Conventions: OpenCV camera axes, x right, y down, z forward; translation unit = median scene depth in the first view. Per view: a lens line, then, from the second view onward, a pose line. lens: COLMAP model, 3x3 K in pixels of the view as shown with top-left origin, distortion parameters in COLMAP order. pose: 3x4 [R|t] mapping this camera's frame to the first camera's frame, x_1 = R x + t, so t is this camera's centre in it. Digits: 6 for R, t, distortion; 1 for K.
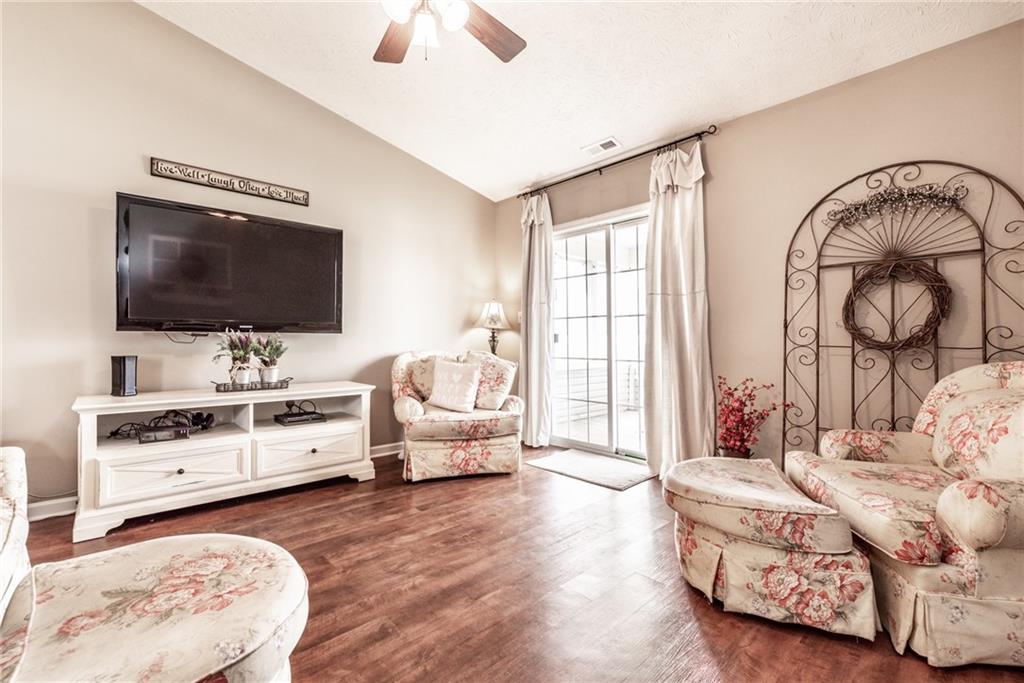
lens RADIAL K [[446.9, 0, 516.5], [0, 446.9, 334.4], [0, 0, 1]] dist [-0.003925, -0.000270]
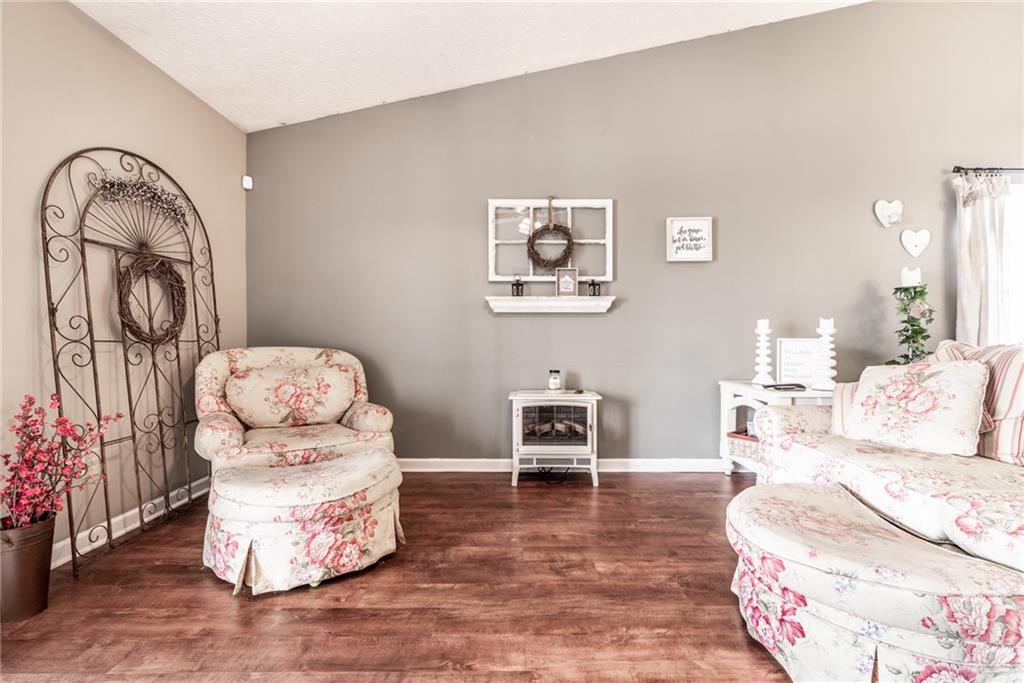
lens RADIAL K [[446.9, 0, 518.6], [0, 446.9, 337.5], [0, 0, 1]] dist [-0.003925, -0.000270]
pose [[-0.718447, 0.004707, 0.695566, -0.376379], [-0.007351, 0.999870, -0.014359, 0.024079], [-0.695543, -0.015429, -0.718319, 0.960907]]
